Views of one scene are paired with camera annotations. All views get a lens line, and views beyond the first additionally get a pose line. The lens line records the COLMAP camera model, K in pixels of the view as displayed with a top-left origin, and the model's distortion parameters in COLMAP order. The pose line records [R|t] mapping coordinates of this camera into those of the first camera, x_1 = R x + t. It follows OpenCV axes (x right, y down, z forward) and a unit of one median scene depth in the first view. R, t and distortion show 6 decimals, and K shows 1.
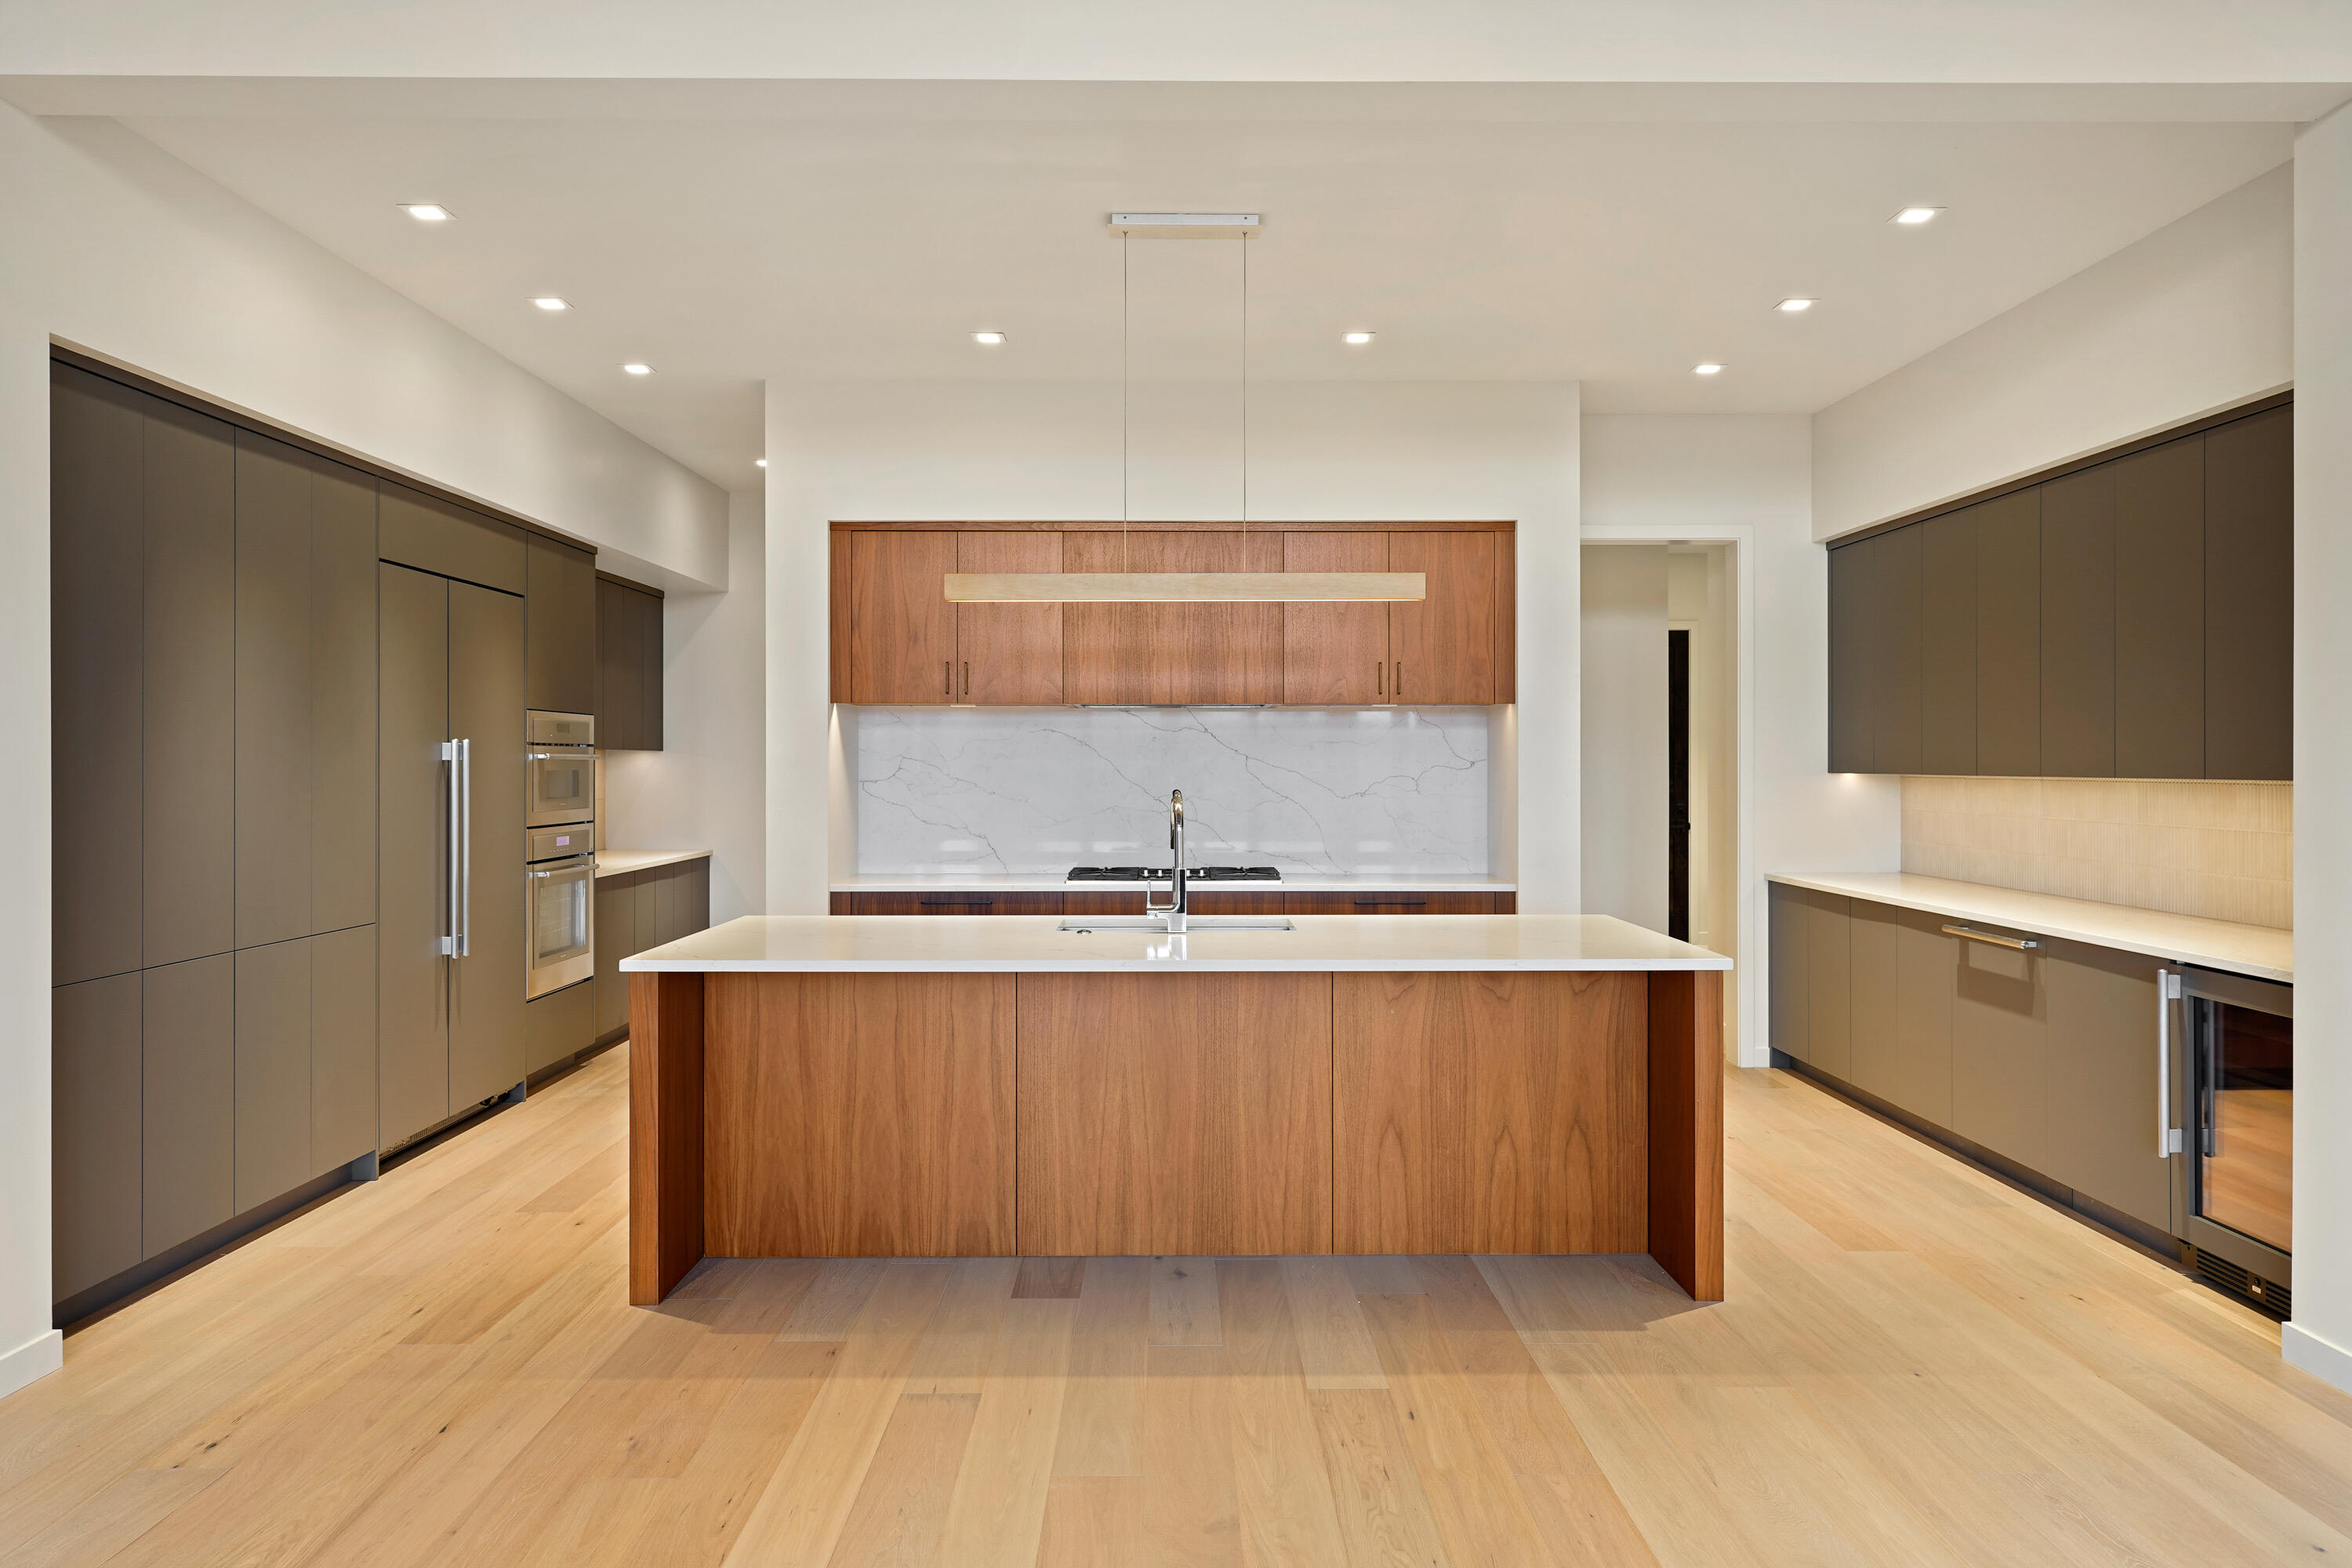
lens RADIAL K [[1571.2, 0, 1176.5], [0, 1571.2, 764.5], [0, 0, 1]] dist [-0.001859, -0.000901]
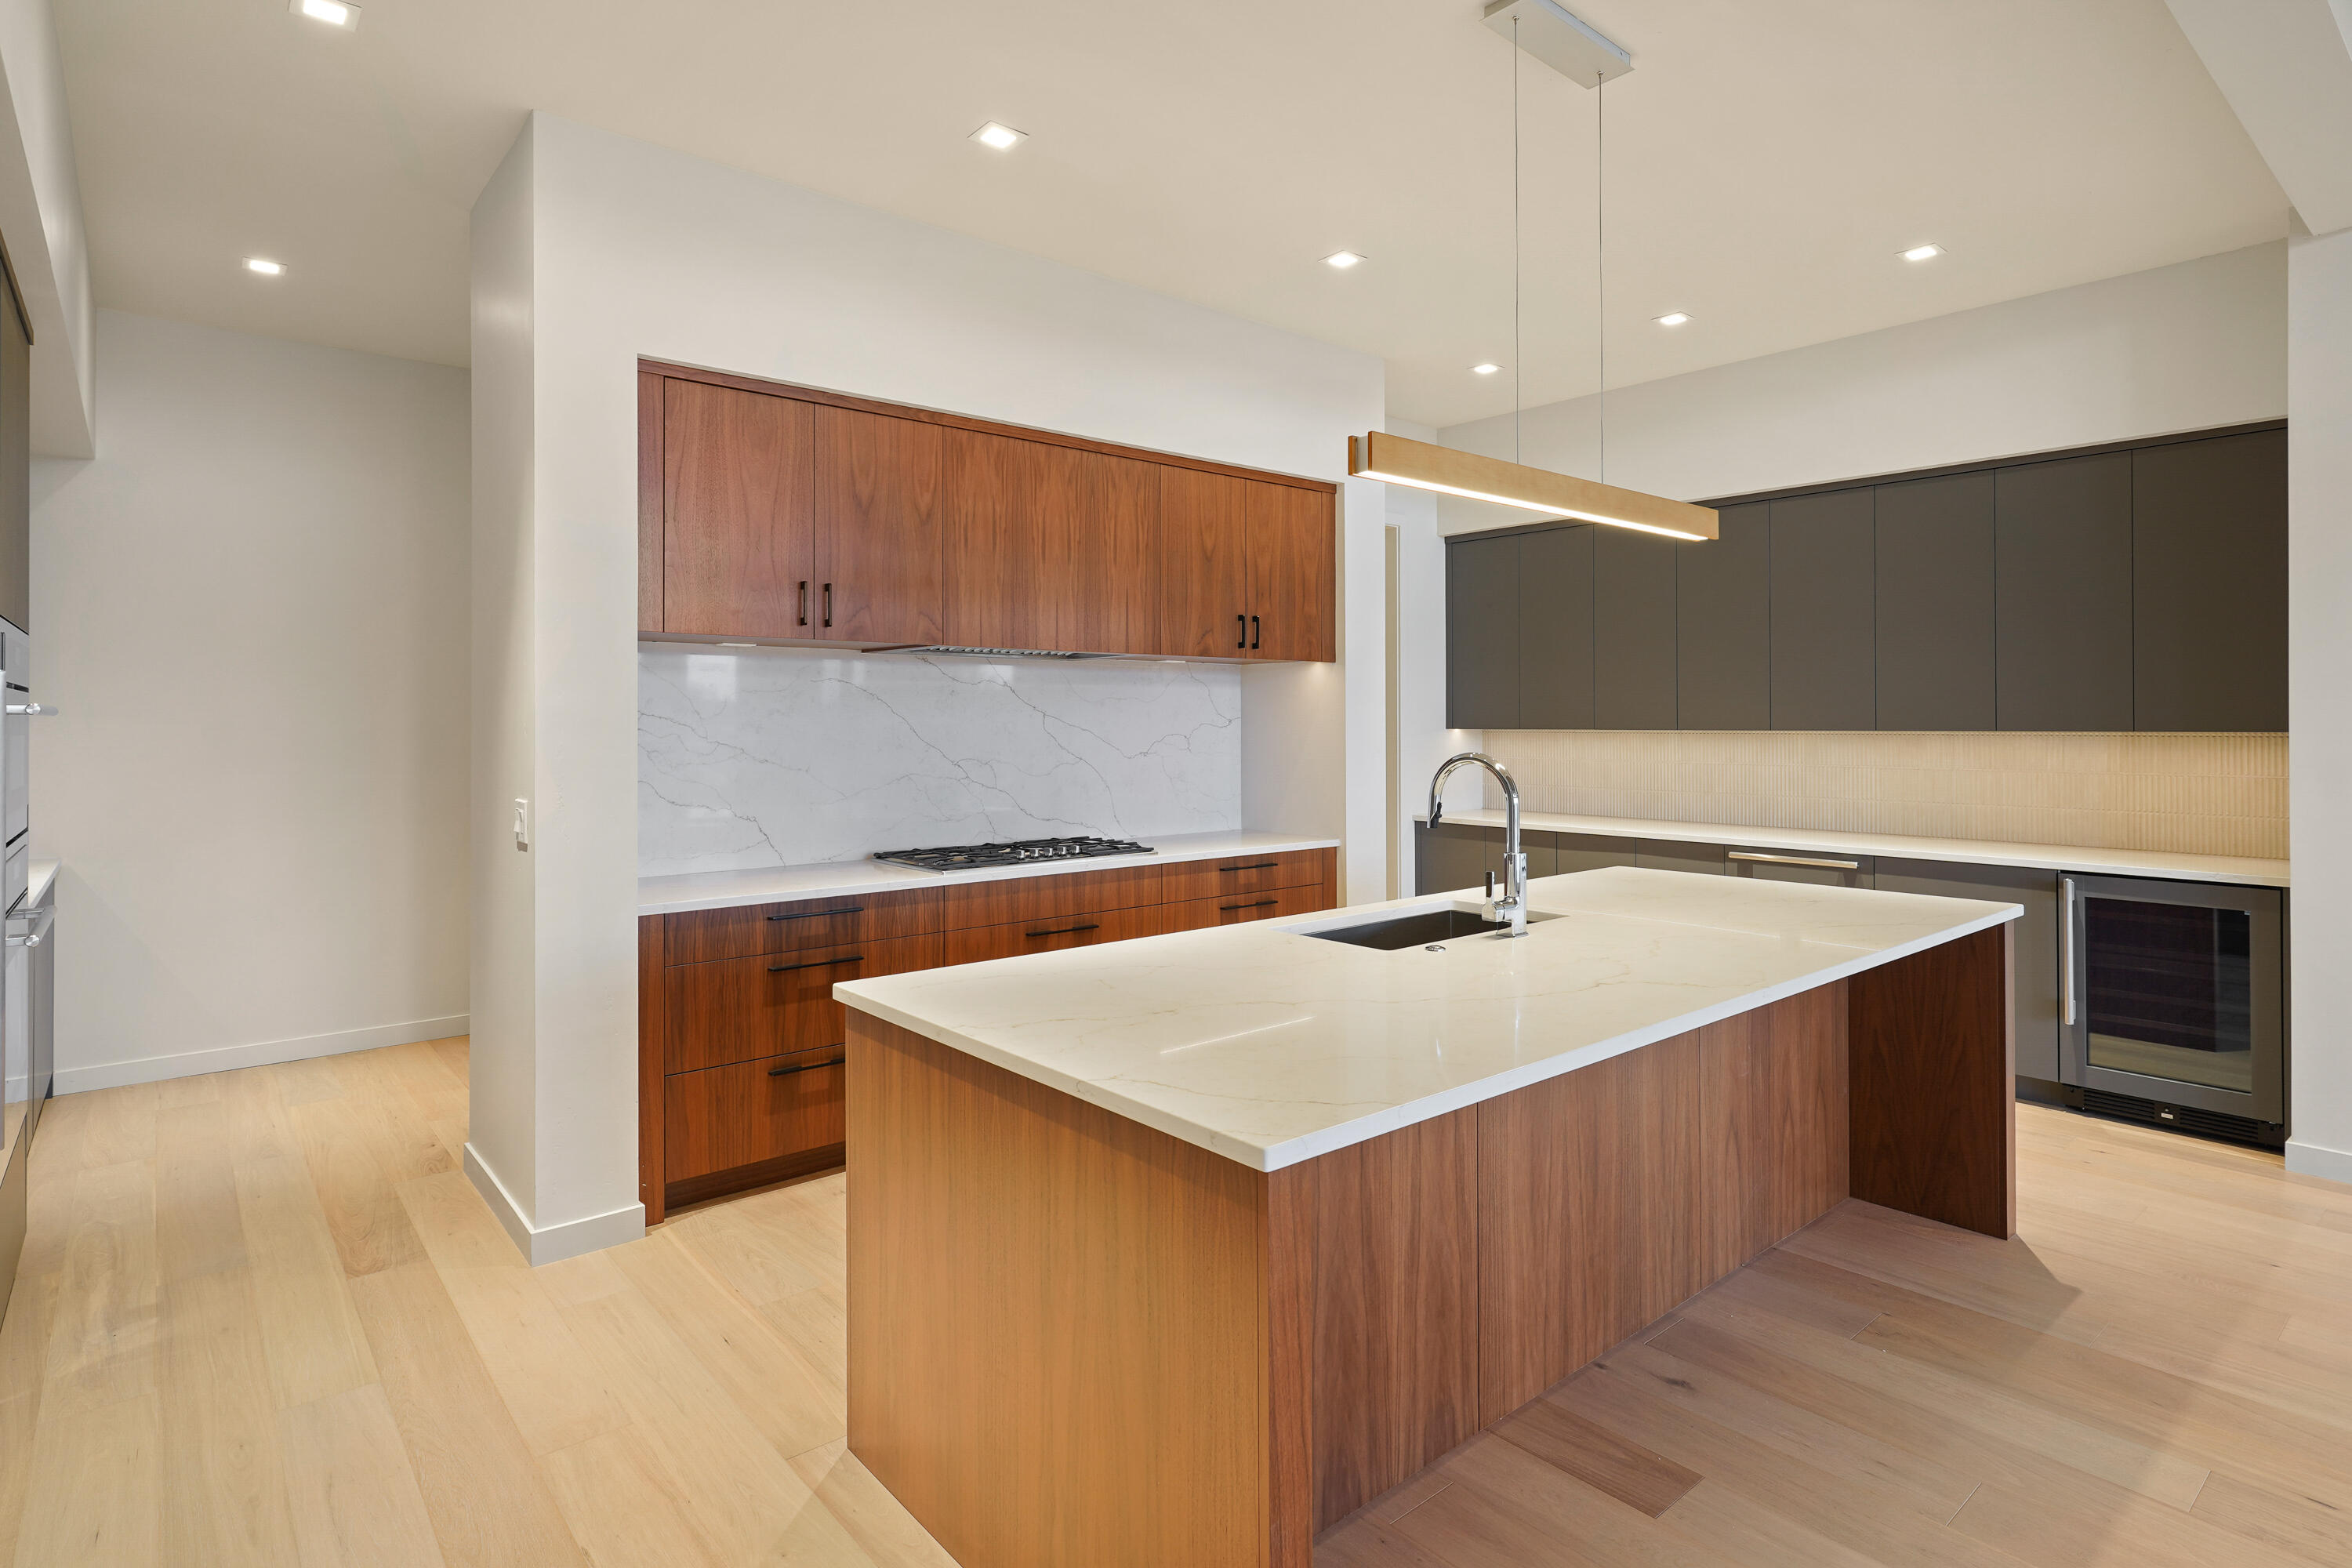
lens RADIAL K [[1215.8, 0, 1177.2], [0, 1215.8, 714.3], [0, 0, 1]] dist [-0.002726, 0.000725]
pose [[0.765013, 0.002335, 0.644011, -0.546530], [0.003167, 0.999968, -0.007388, 0.000616], [-0.644007, 0.007691, 0.764981, 0.673518]]
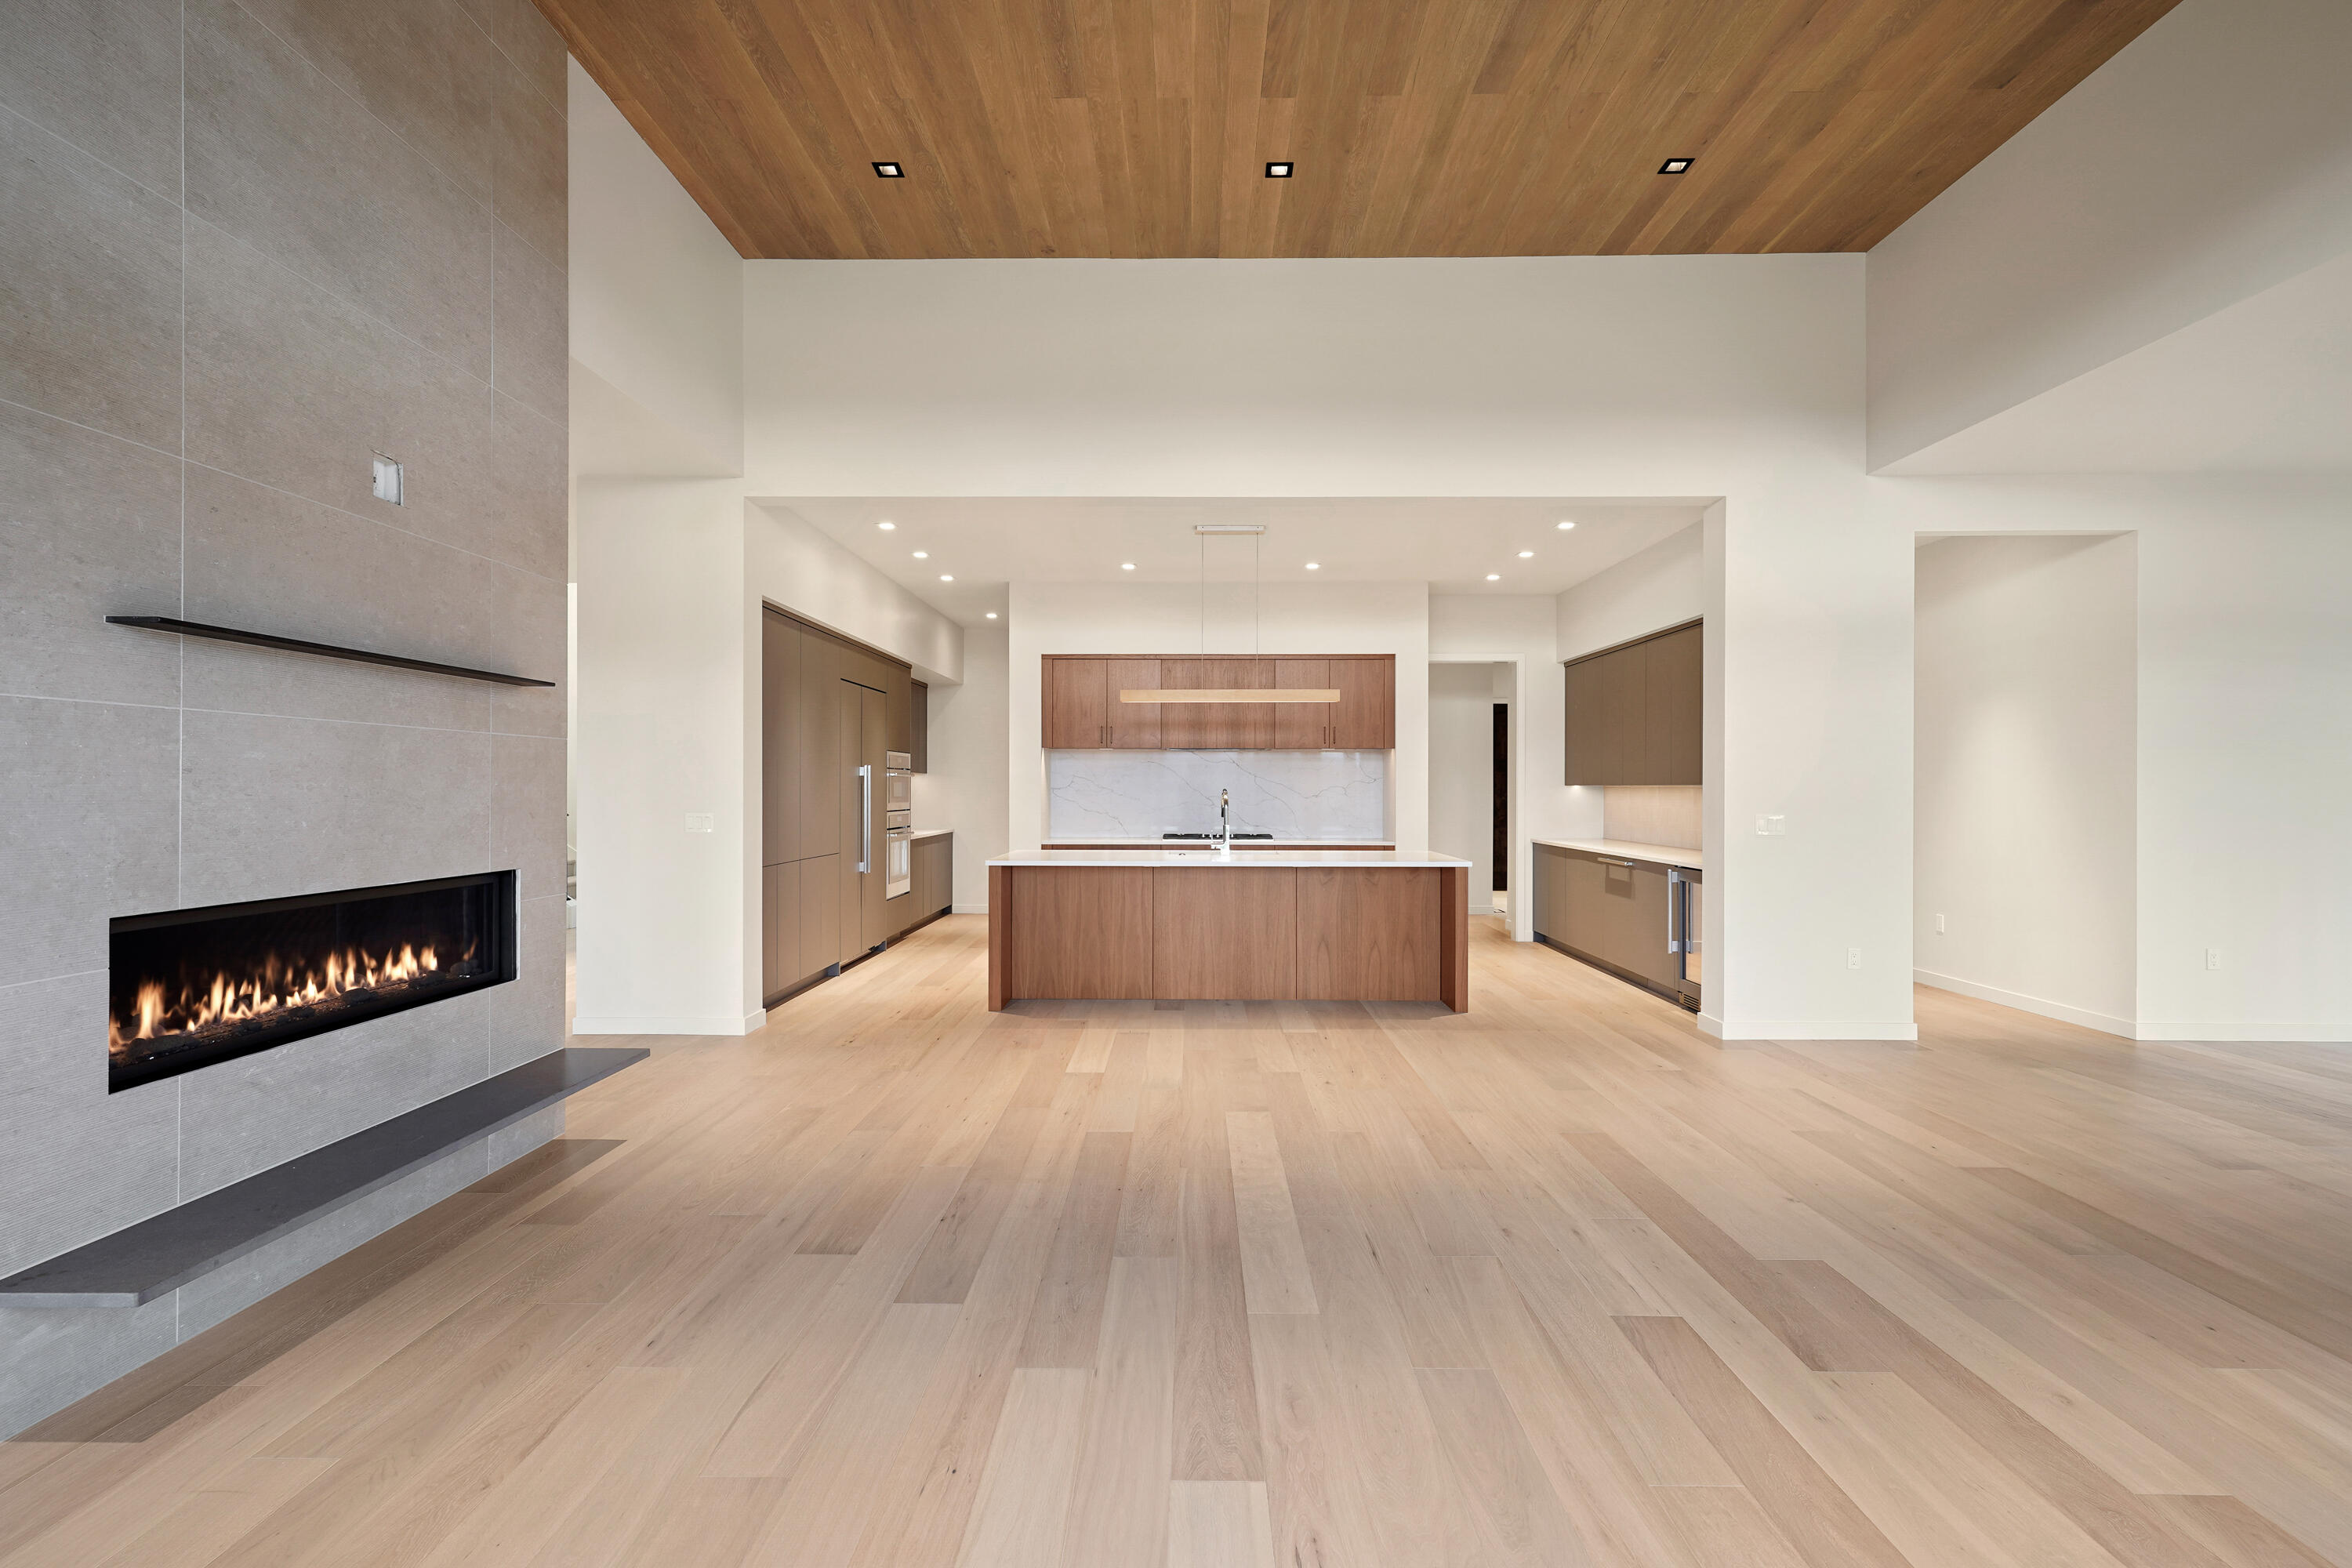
lens RADIAL K [[1140.7, 0, 1174.1], [0, 1140.7, 796.7], [0, 0, 1]] dist [-0.000652, 0.001141]
pose [[0.999798, 0.002163, -0.019990, -0.040572], [-0.002029, 0.999975, 0.006735, 0.017252], [0.020004, -0.006693, 0.999777, -0.599200]]
